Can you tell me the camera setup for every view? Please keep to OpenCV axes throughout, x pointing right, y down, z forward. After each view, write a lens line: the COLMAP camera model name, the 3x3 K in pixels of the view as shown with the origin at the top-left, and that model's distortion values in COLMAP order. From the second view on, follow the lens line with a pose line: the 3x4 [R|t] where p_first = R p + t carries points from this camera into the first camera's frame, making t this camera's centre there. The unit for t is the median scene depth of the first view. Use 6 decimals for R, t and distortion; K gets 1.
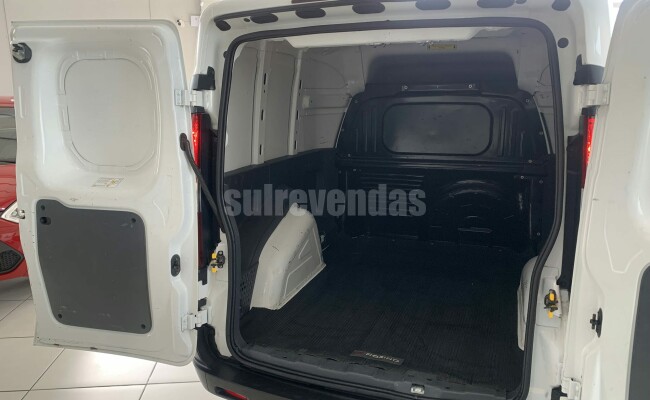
lens RADIAL K [[495.0, 0, 325.0], [0, 495.0, 200.0], [0, 0, 1]] dist [0.085946, -0.128315]
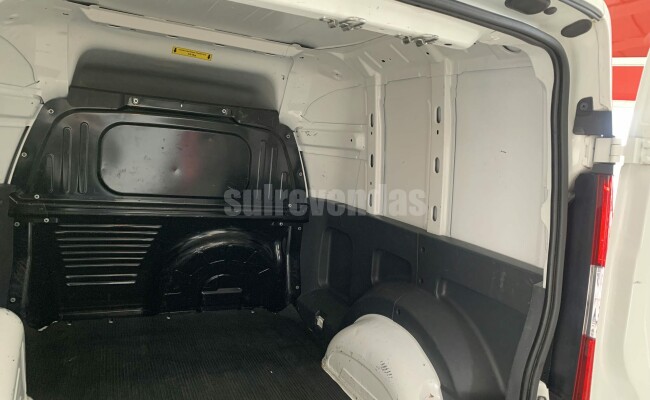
lens RADIAL K [[495.0, 0, 325.0], [0, 495.0, 200.0], [0, 0, 1]] dist [0.085946, -0.128315]
pose [[0.694249, -0.008073, 0.719690, -0.175010], [0.044534, 0.998503, -0.031760, -0.059075], [-0.718356, 0.054100, 0.693569, 0.369210]]
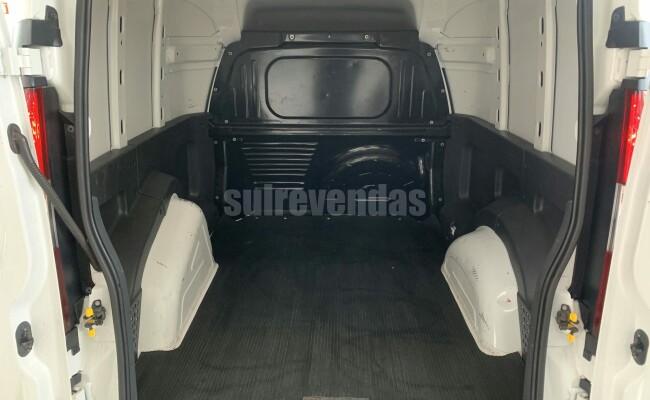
lens RADIAL K [[495.0, 0, 325.0], [0, 495.0, 200.0], [0, 0, 1]] dist [0.085946, -0.128315]
pose [[0.941346, -0.094925, 0.323815, -0.087036], [0.059260, 0.991208, 0.118296, -0.058018], [-0.332197, -0.092169, 0.938696, 0.201151]]
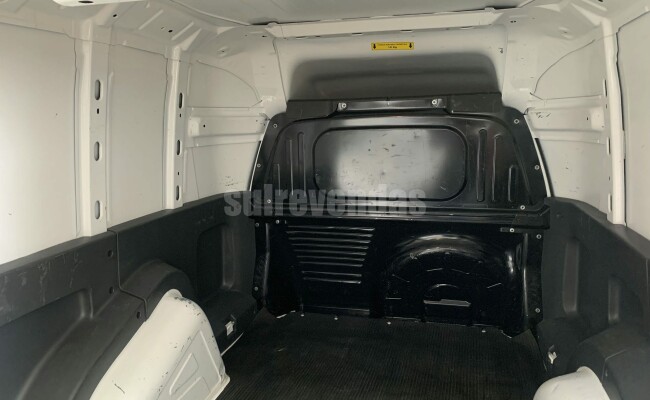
lens RADIAL K [[495.0, 0, 325.0], [0, 495.0, 200.0], [0, 0, 1]] dist [0.085946, -0.128315]
pose [[0.994934, -0.028693, 0.096348, 0.070468], [0.032668, 0.998668, -0.039936, -0.071510], [-0.095073, 0.042881, 0.994546, 0.342548]]
